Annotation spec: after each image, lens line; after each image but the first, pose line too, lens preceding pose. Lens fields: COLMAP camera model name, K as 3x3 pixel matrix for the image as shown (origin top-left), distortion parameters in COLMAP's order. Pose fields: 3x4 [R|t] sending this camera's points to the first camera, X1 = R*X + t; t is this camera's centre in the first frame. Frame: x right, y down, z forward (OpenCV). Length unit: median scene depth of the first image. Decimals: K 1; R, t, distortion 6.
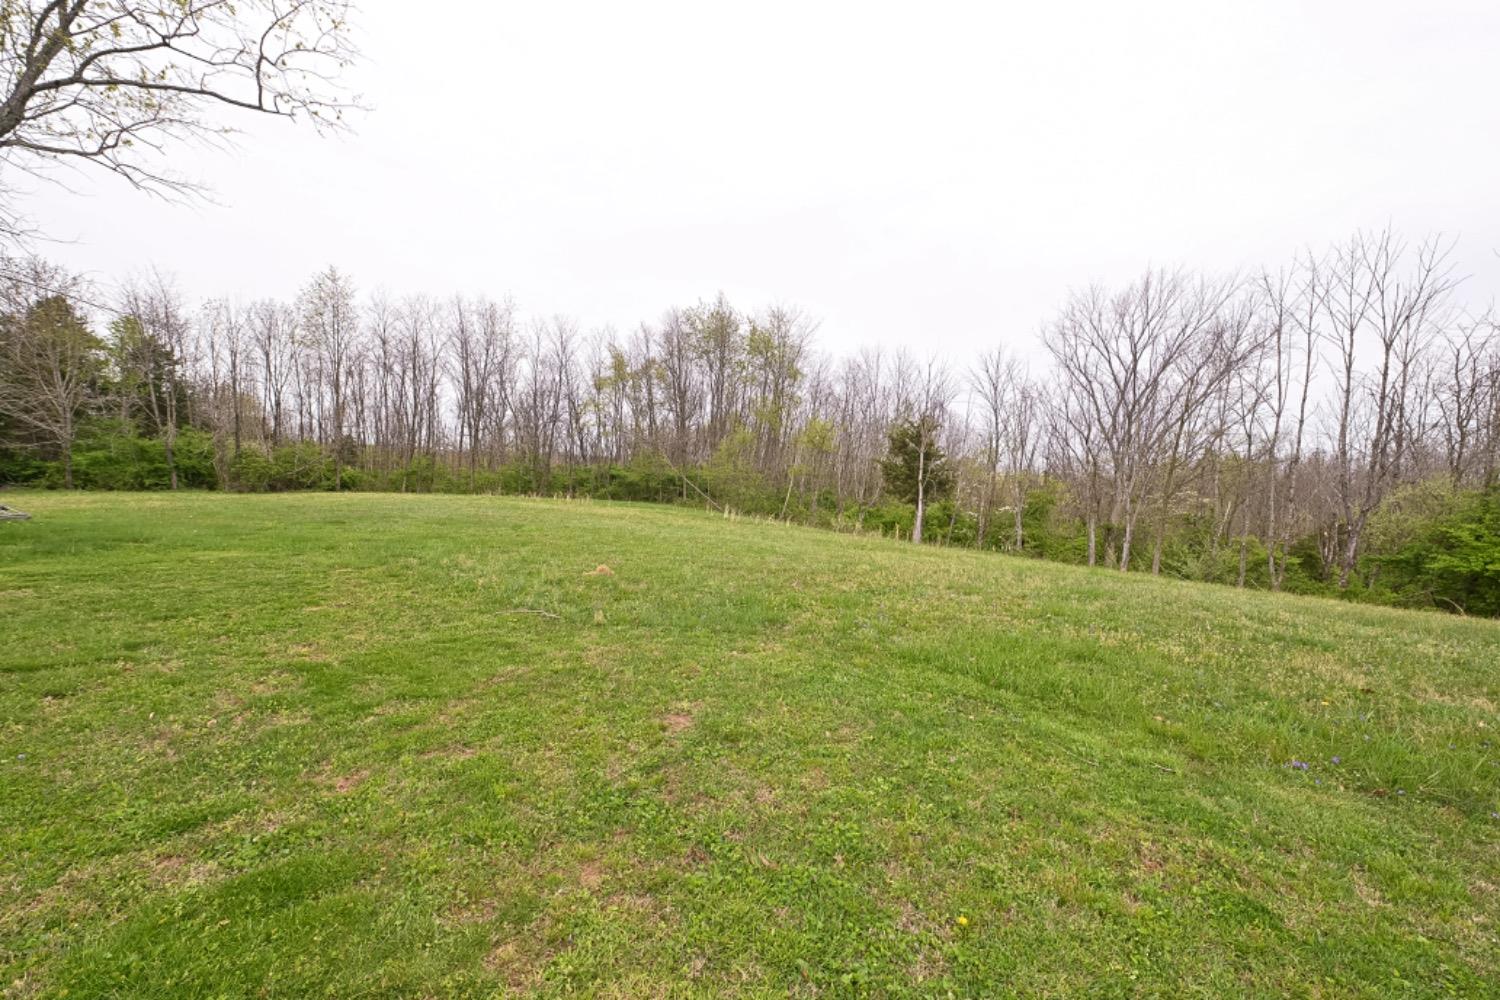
lens RADIAL K [[592.4, 0, 754.8], [0, 592.4, 498.8], [0, 0, 1]] dist [-0.000594, -0.000059]
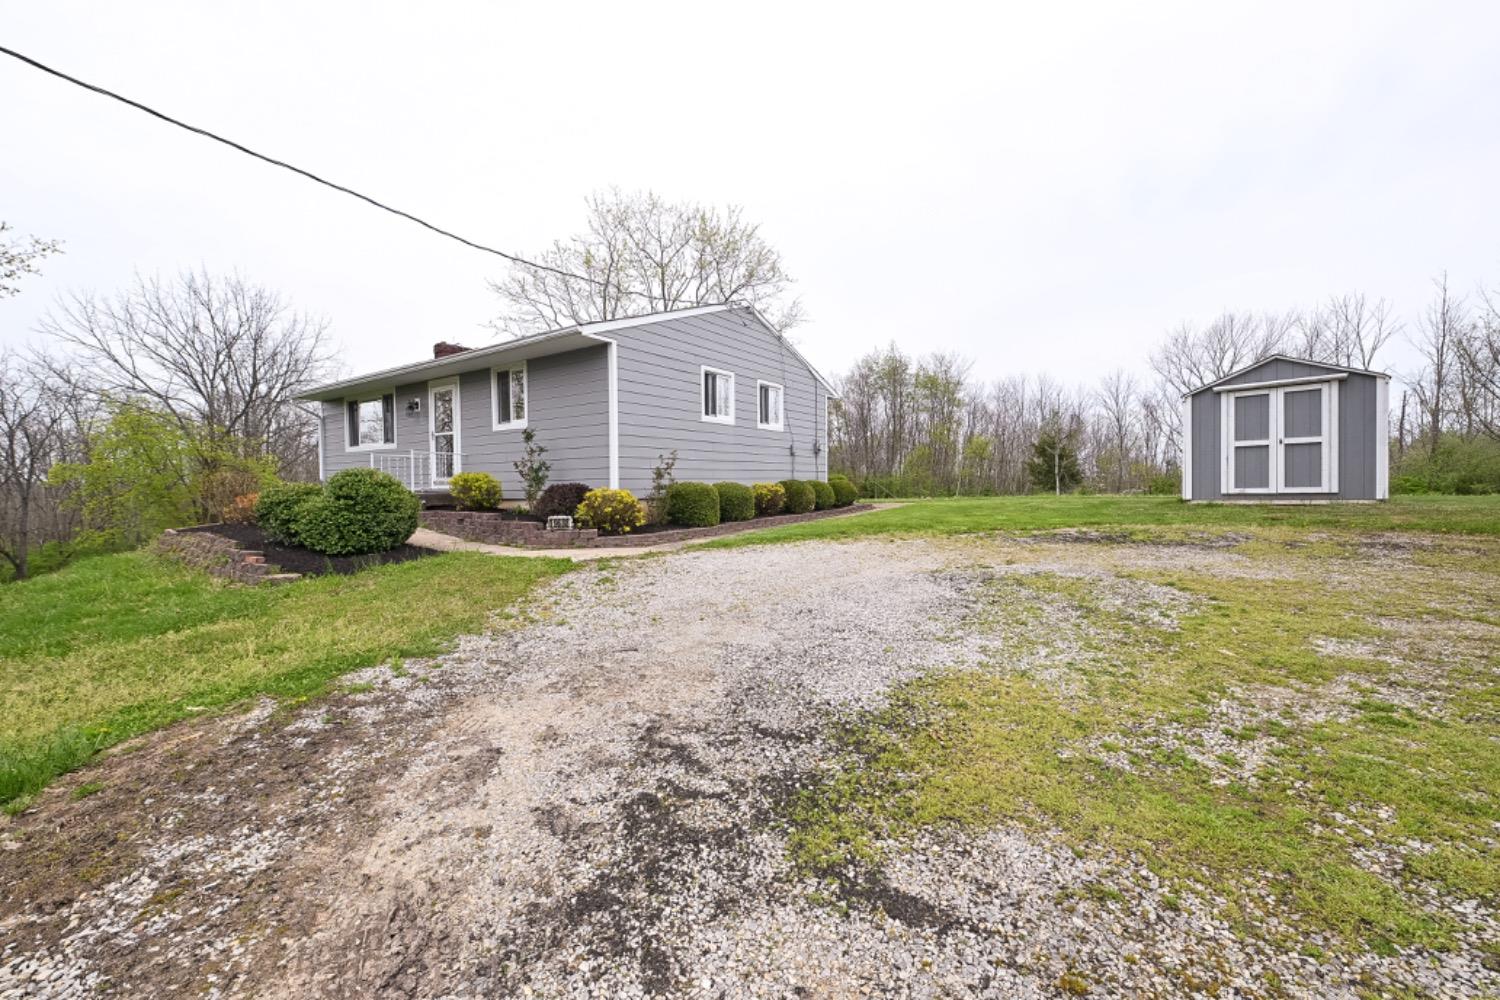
lens RADIAL K [[592.4, 0, 754.8], [0, 592.4, 498.8], [0, 0, 1]] dist [-0.000594, -0.000059]
pose [[0.969447, -0.049574, -0.240240, -0.059922], [0.043505, 0.998587, -0.030503, 0.027646], [0.241412, 0.019120, 0.970234, -0.381229]]
